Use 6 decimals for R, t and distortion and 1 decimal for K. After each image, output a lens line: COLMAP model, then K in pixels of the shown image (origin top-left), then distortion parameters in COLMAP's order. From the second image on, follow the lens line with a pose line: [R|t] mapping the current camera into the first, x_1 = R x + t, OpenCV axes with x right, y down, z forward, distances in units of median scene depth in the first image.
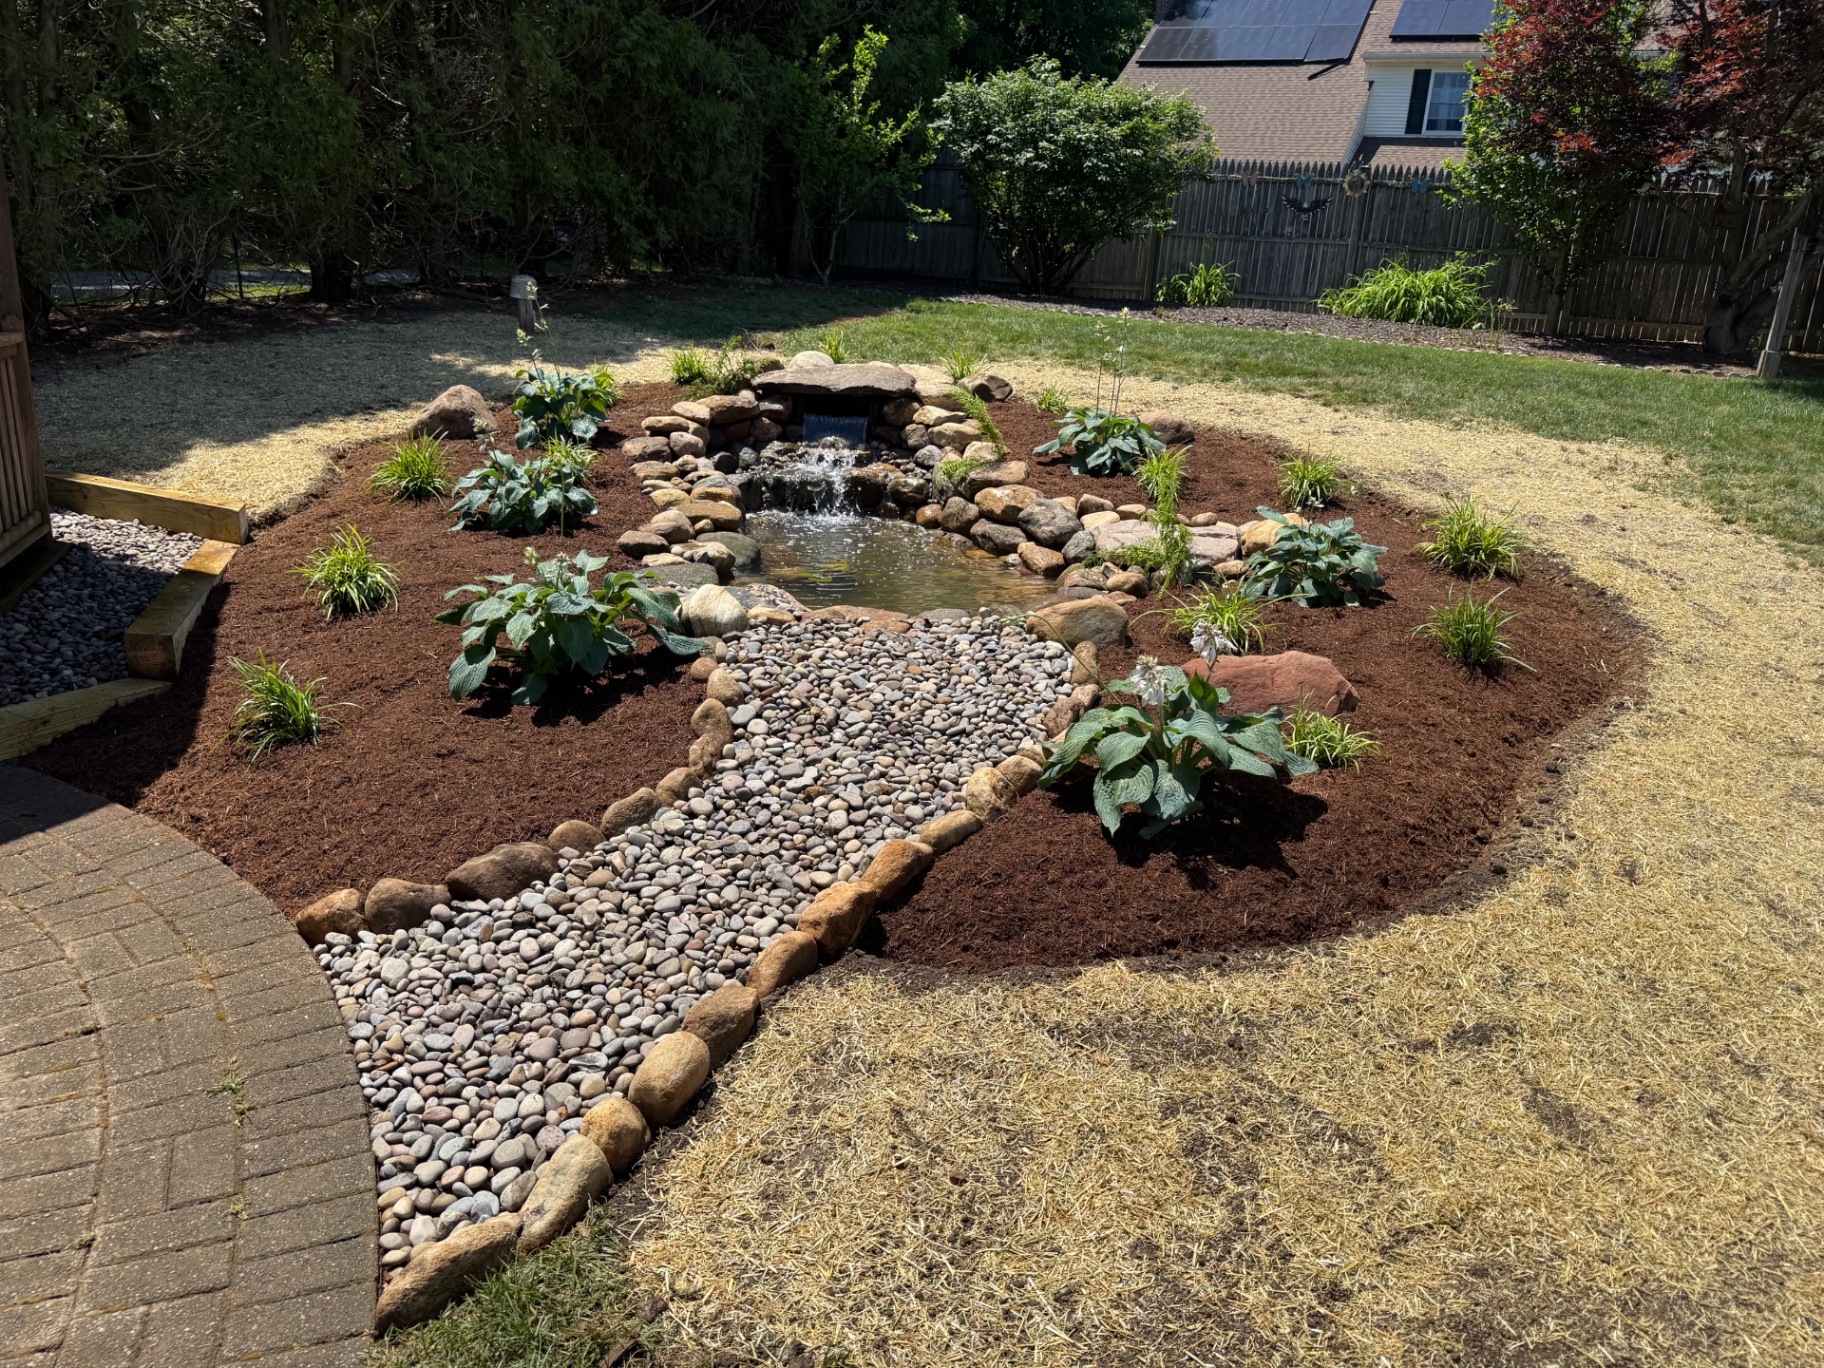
lens RADIAL K [[1256.5, 0, 912.0], [0, 1256.5, 684.0], [0, 0, 1]] dist [0.046935, -0.063673]
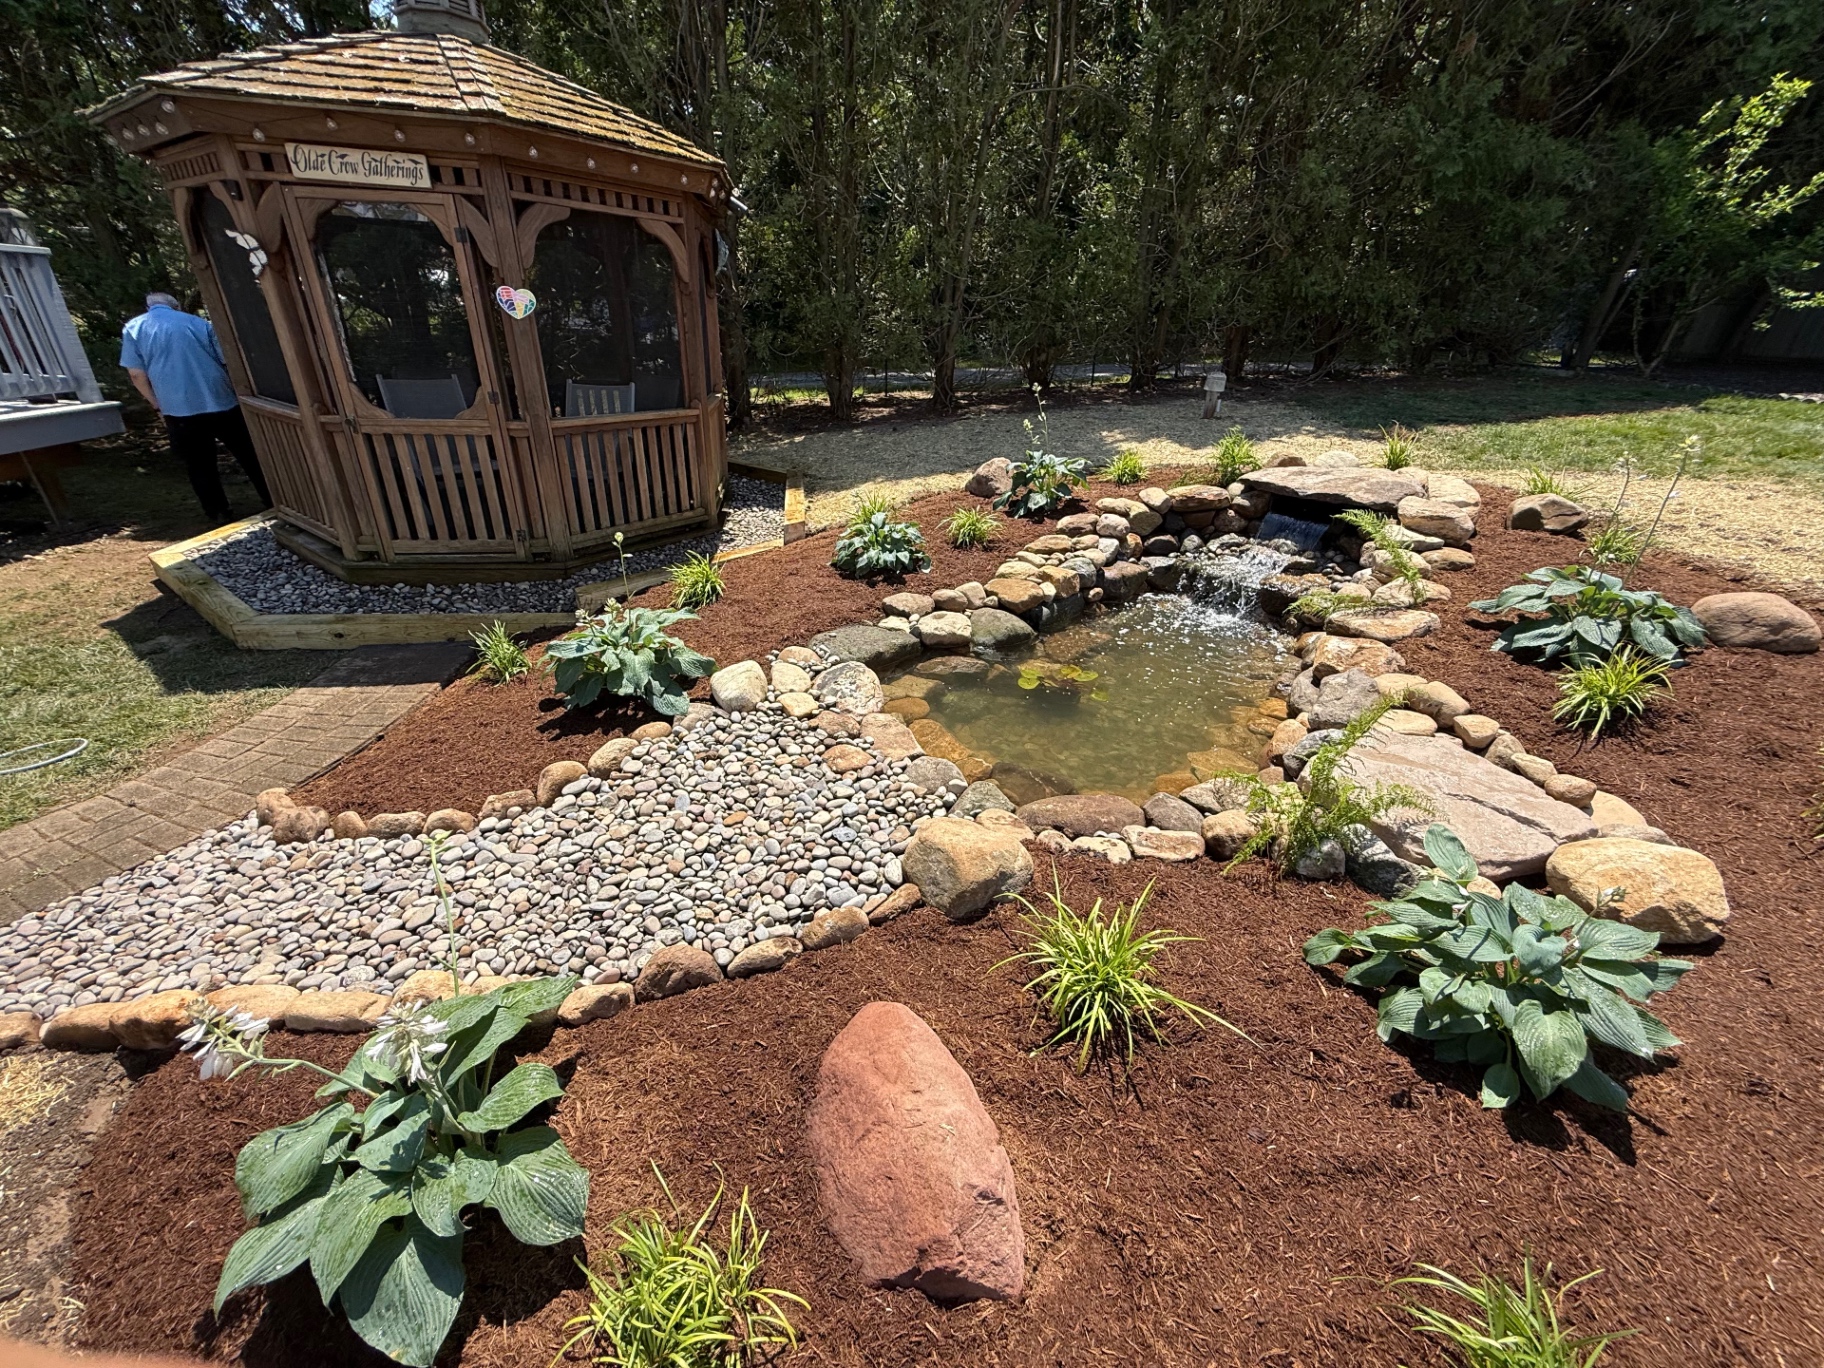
lens RADIAL K [[712.7, 0, 912.0], [0, 712.7, 684.0], [0, 0, 1]] dist [0.000593, -0.000127]
pose [[0.557137, 0.338567, -0.758268, 0.245786], [-0.253903, 0.938836, 0.232636, -0.145231], [0.790653, 0.062917, 0.609023, 0.421534]]
